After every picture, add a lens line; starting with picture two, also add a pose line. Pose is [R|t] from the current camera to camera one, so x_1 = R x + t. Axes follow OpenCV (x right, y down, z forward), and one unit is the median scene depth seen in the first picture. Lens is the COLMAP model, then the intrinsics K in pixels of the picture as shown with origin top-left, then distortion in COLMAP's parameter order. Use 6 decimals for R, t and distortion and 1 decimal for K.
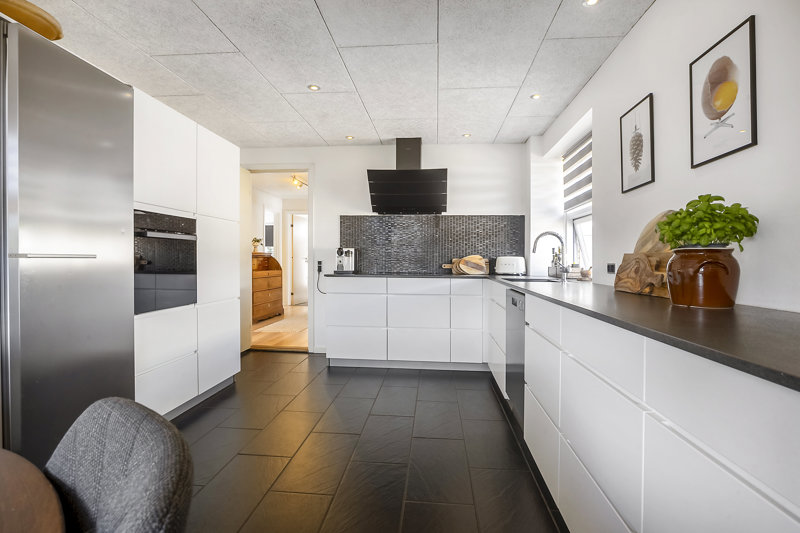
lens RADIAL K [[383.2, 0, 402.3], [0, 383.2, 264.2], [0, 0, 1]] dist [-0.012207, -0.000274]
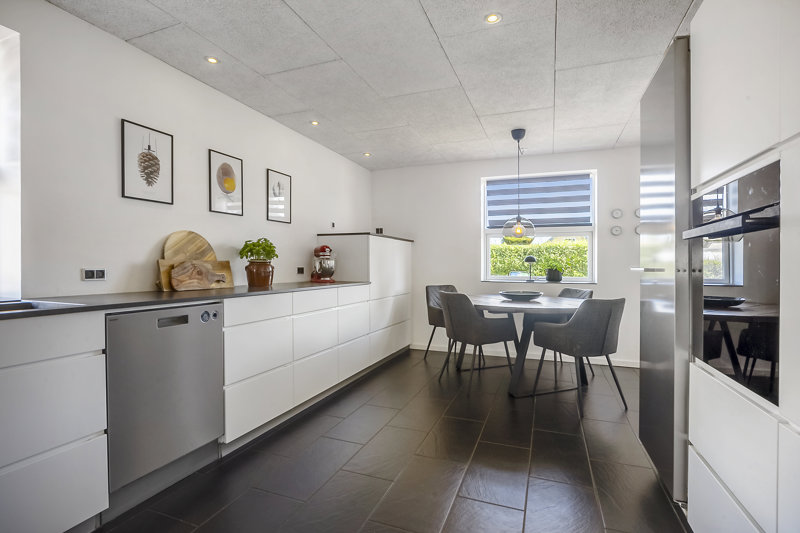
lens RADIAL K [[383.2, 0, 402.3], [0, 383.2, 264.2], [0, 0, 1]] dist [-0.012207, -0.000274]
pose [[-0.962940, 0.001731, 0.269710, -0.524870], [0.002441, 0.999994, 0.002295, -0.020920], [-0.269704, 0.002868, -0.962939, 2.462420]]
